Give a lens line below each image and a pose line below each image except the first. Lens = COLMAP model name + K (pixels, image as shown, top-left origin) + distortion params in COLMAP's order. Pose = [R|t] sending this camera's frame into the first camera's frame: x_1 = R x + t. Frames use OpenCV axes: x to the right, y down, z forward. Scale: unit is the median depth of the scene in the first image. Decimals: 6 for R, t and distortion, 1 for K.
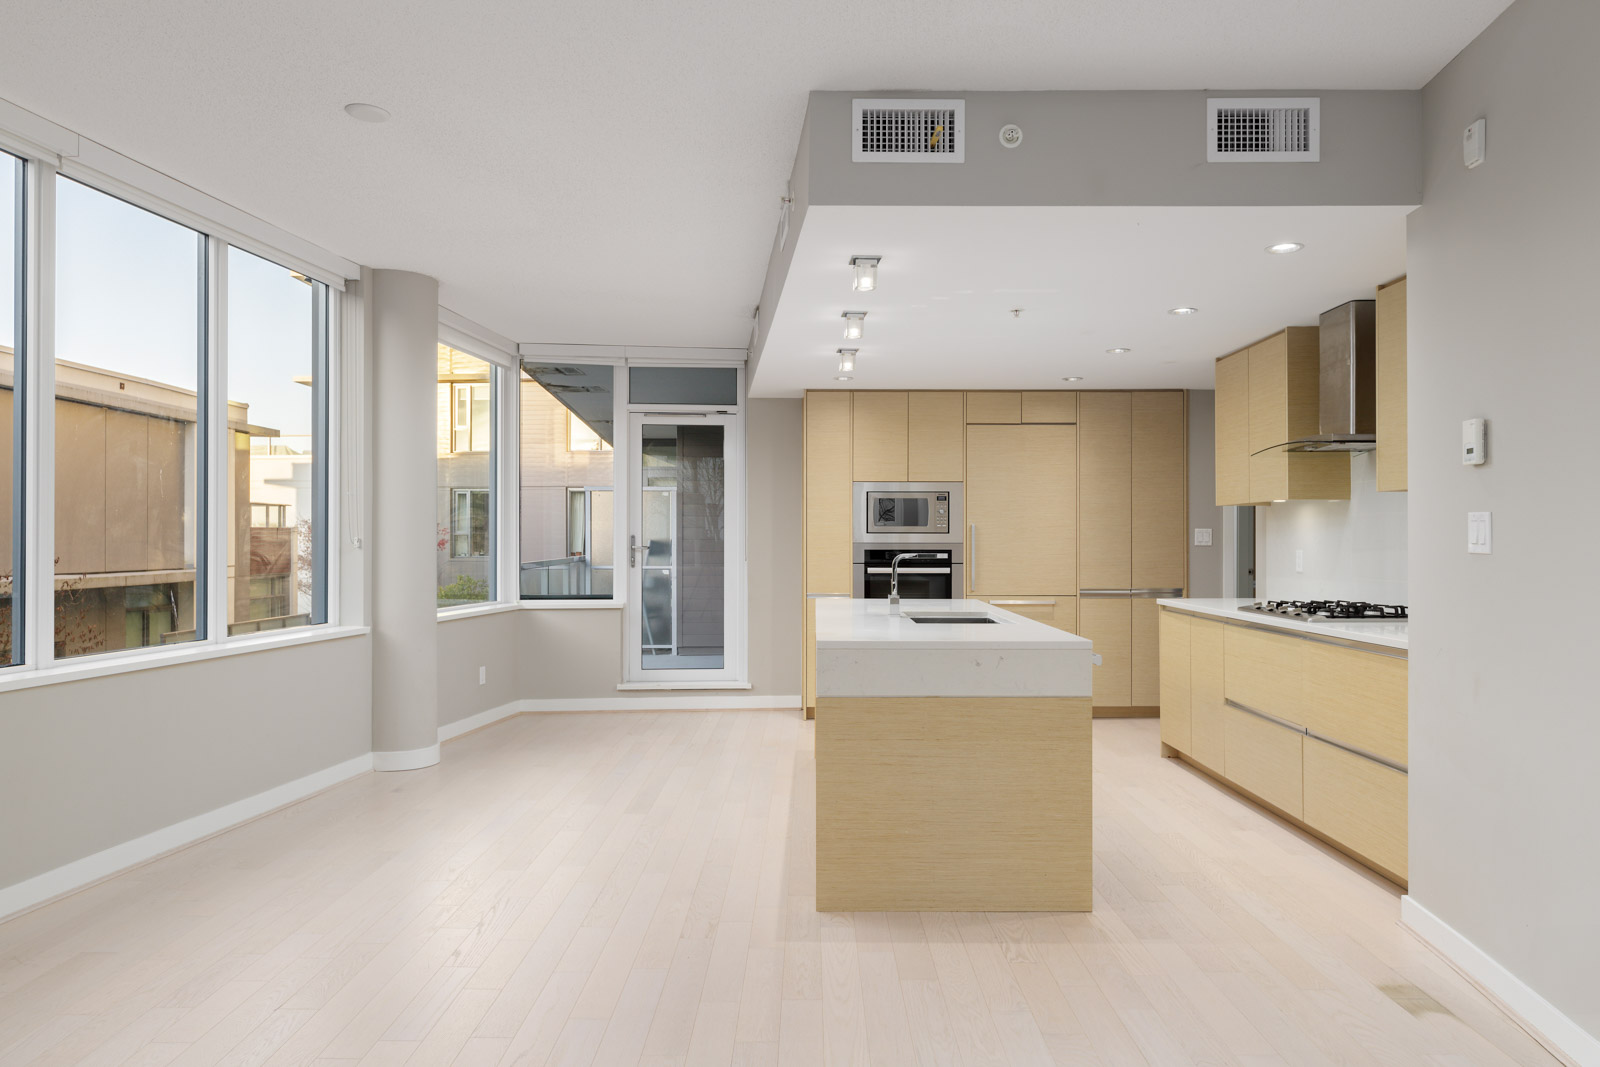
lens RADIAL K [[1088.0, 0, 798.2], [0, 1088.0, 535.9], [0, 0, 1]] dist [0.008860, -0.001109]
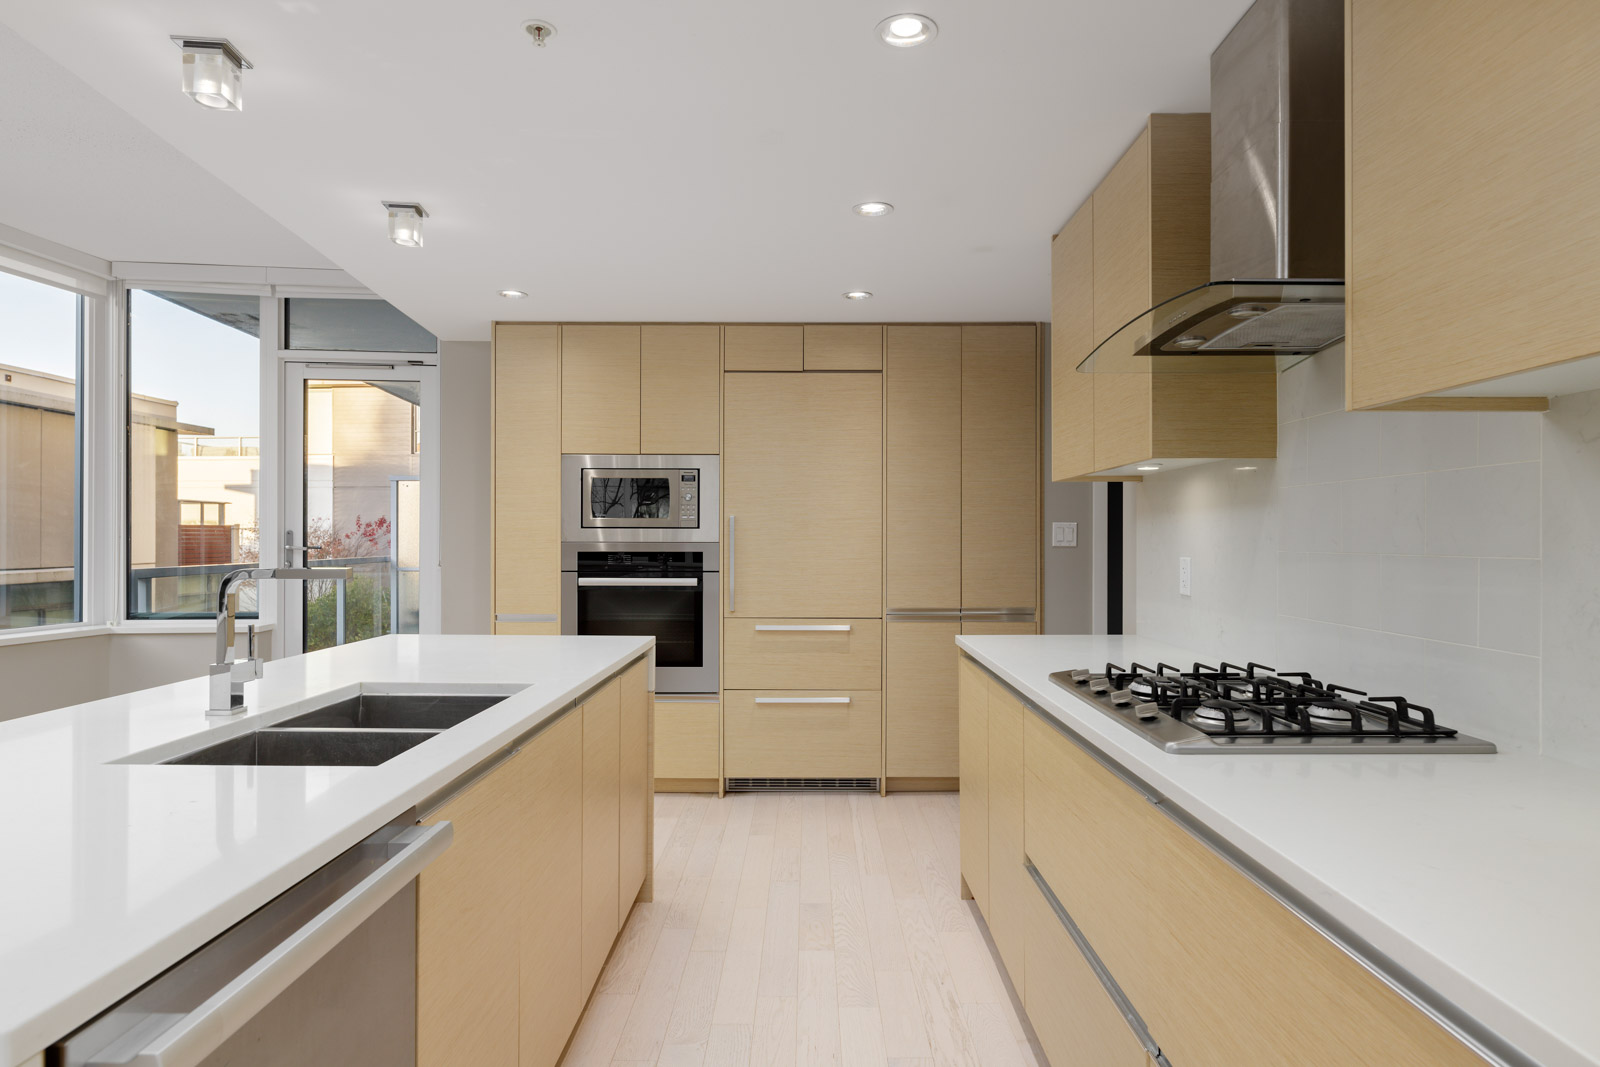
lens RADIAL K [[915.8, 0, 803.7], [0, 915.8, 533.9], [0, 0, 1]] dist [0.001049, 0.000928]
pose [[0.999967, 0.002222, -0.007831, 0.209286], [-0.002233, 0.999997, -0.001378, 0.001820], [0.007828, 0.001396, 0.999968, 0.413092]]
